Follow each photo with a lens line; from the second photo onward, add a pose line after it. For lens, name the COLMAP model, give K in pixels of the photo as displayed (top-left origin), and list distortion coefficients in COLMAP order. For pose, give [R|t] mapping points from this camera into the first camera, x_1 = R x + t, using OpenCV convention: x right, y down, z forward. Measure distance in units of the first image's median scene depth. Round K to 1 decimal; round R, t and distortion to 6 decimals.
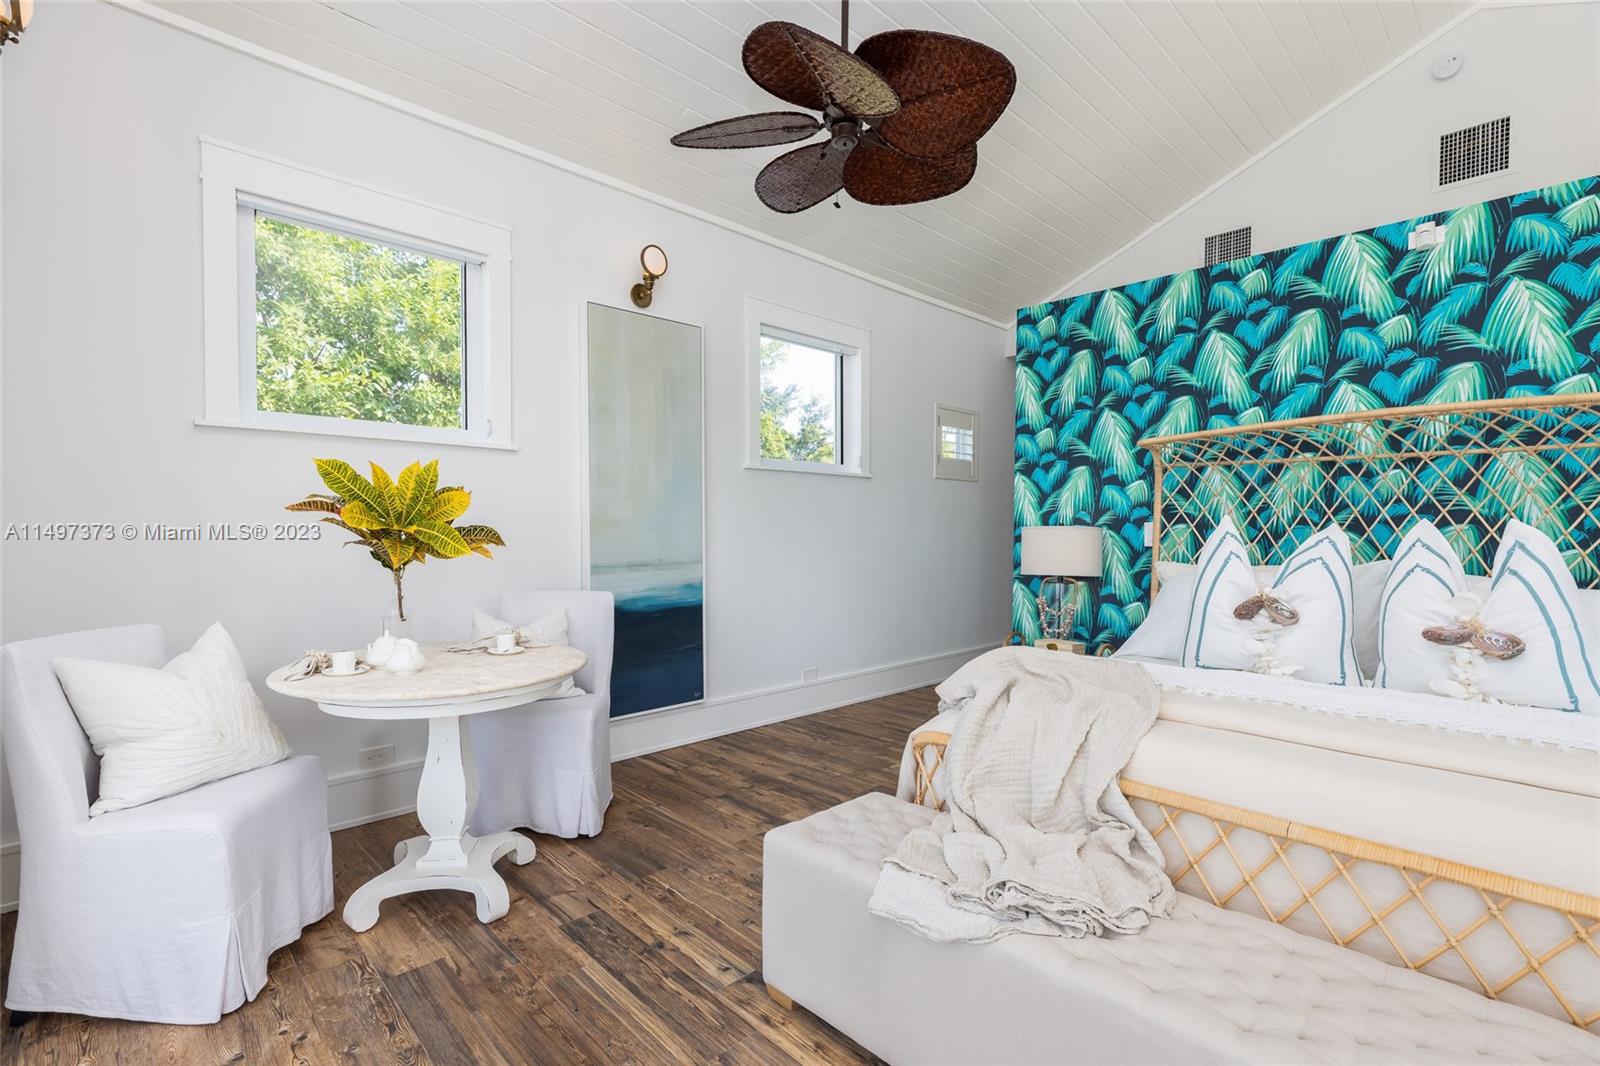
lens RADIAL K [[728.1, 0, 799.6], [0, 728.1, 527.3], [0, 0, 1]] dist [0.001645, 0.000205]
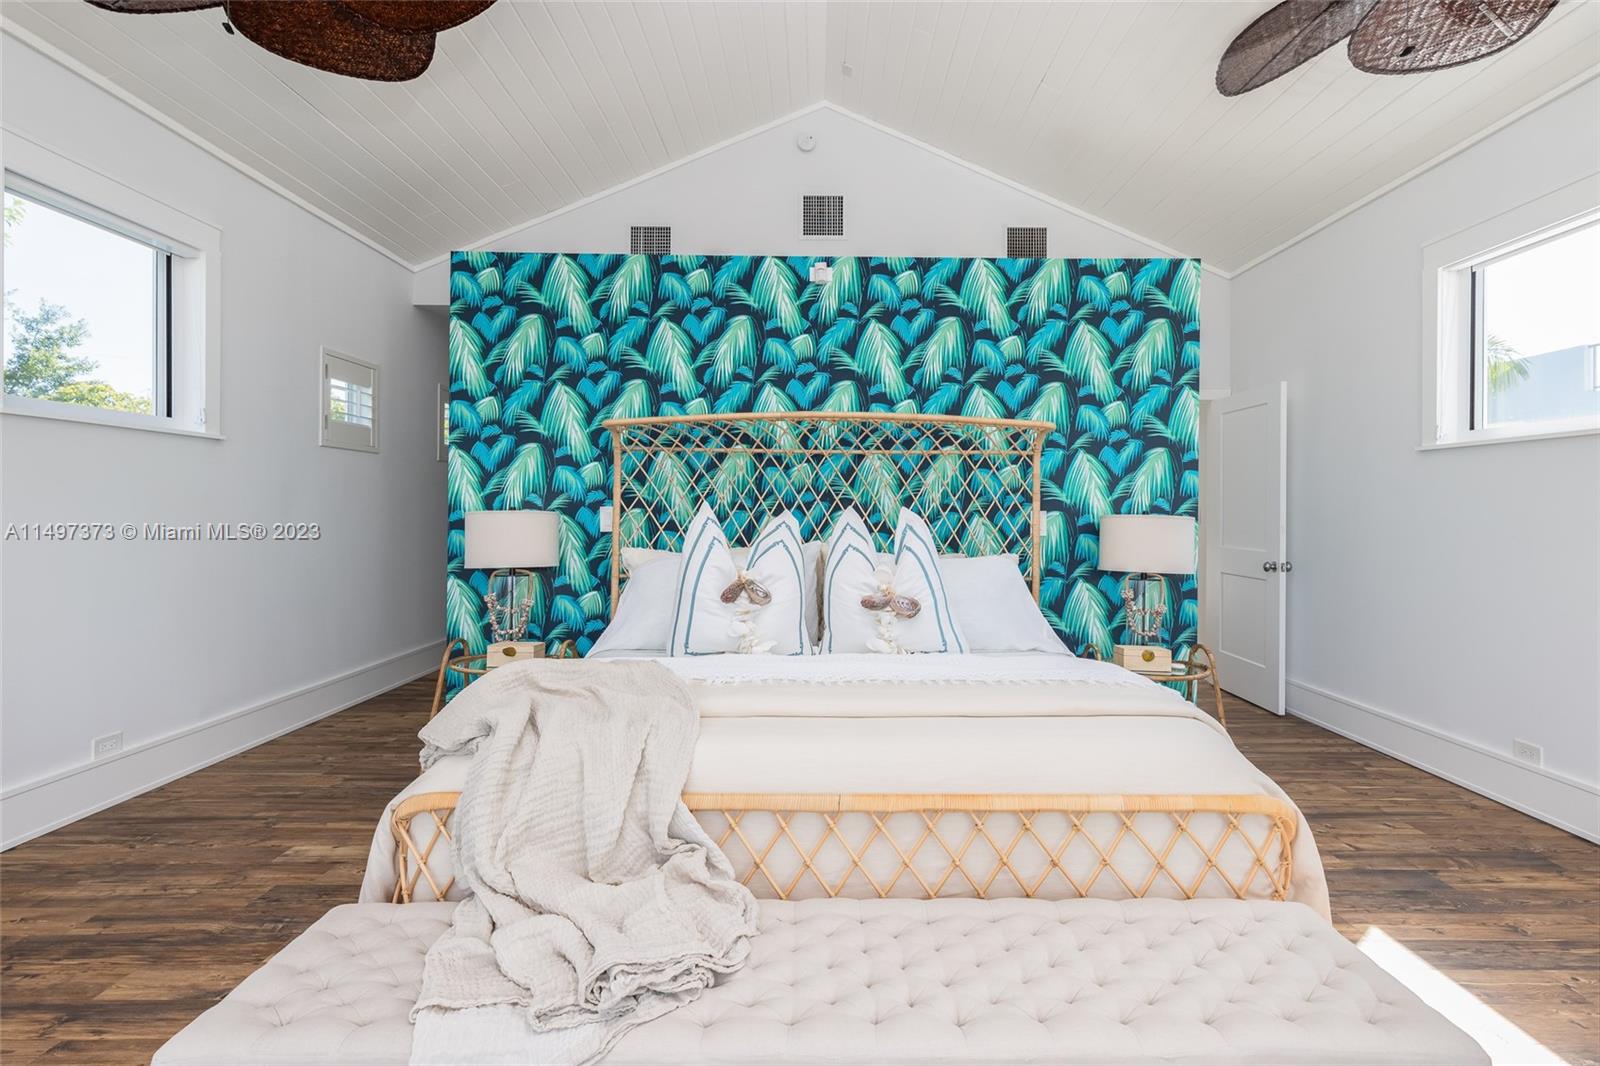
lens RADIAL K [[777.4, 0, 804.3], [0, 777.4, 492.5], [0, 0, 1]] dist [0.003883, -0.000299]
pose [[0.685010, 0.017126, 0.728333, -0.097357], [-0.002582, 0.999774, -0.021080, -0.005290], [-0.728529, 0.012559, 0.684899, 0.131957]]
